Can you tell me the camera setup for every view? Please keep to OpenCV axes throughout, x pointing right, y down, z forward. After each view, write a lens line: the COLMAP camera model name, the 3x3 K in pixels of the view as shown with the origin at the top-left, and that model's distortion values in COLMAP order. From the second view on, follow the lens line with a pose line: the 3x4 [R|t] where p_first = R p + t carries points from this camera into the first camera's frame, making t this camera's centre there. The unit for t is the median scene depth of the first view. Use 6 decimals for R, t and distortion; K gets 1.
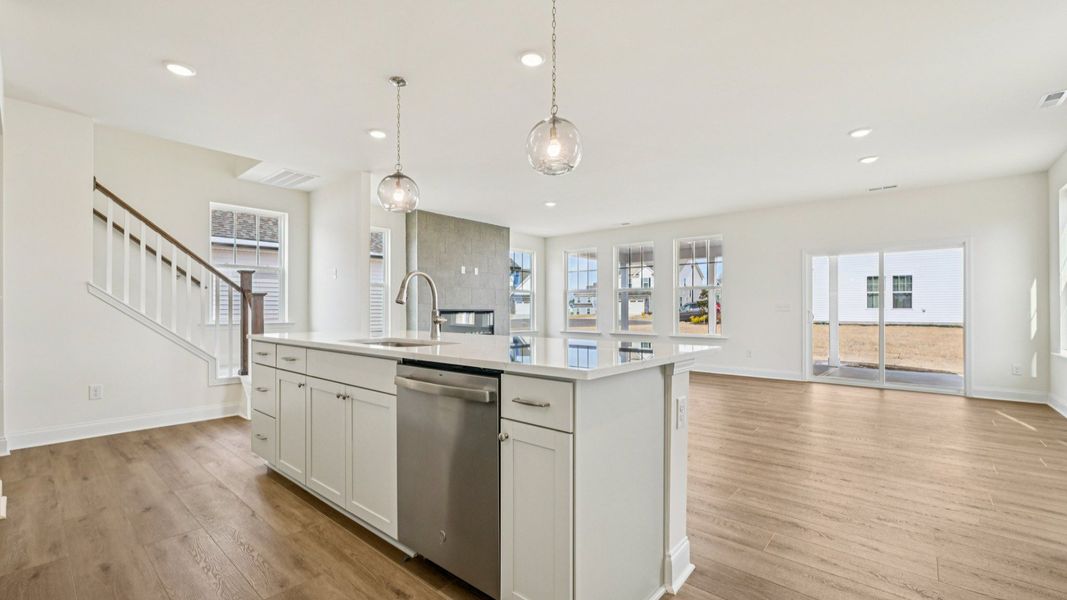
lens RADIAL K [[468.7, 0, 526.7], [0, 468.7, 310.2], [0, 0, 1]] dist [-0.011173, 0.002186]
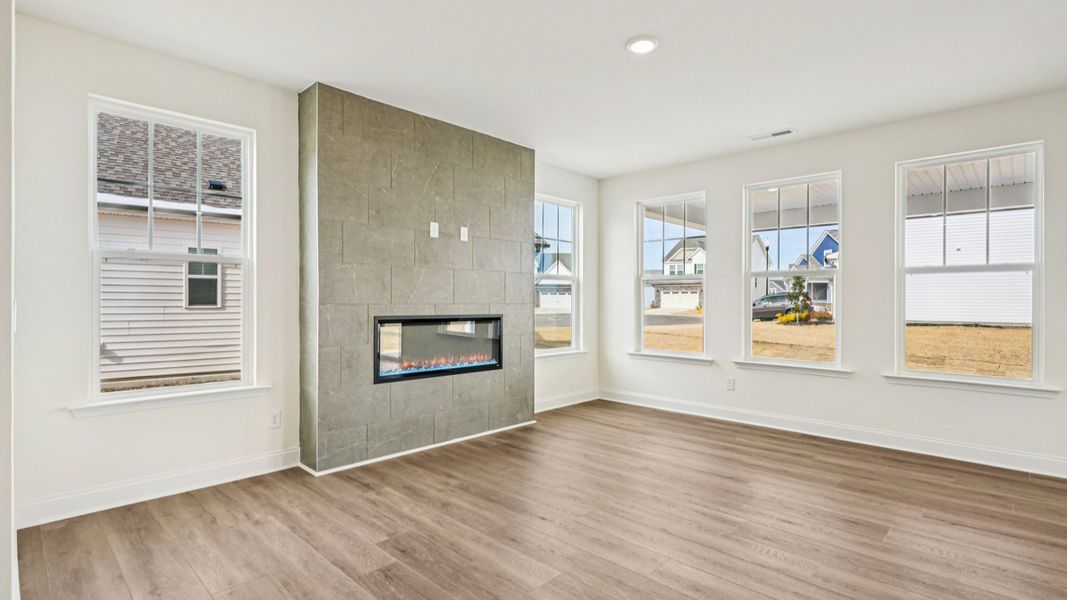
lens RADIAL K [[521.0, 0, 531.2], [0, 521.0, 302.7], [0, 0, 1]] dist [0.005409, -0.001542]
pose [[0.999174, 0.004515, -0.040395, -0.016270], [-0.004401, 0.999986, 0.002912, -0.013730], [0.040407, -0.002731, 0.999180, 0.424244]]
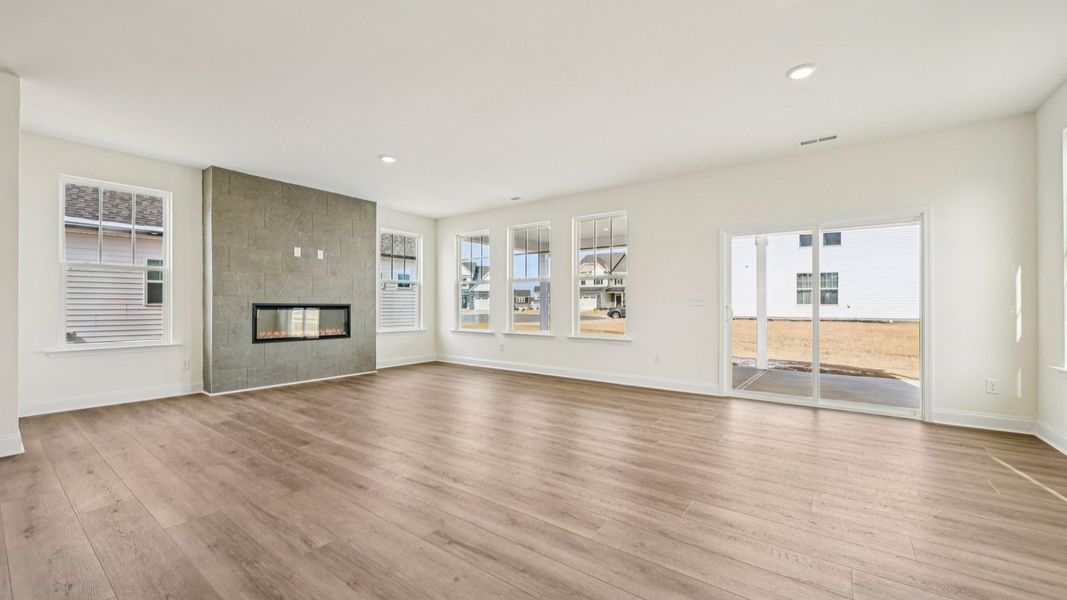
lens RADIAL K [[430.1, 0, 539.2], [0, 430.1, 305.9], [0, 0, 1]] dist [0.001087, 0.000445]
pose [[0.995822, 0.001802, 0.091303, 0.166934], [-0.001842, 0.999998, 0.000355, 0.001007], [-0.091302, -0.000522, 0.995823, 0.229984]]
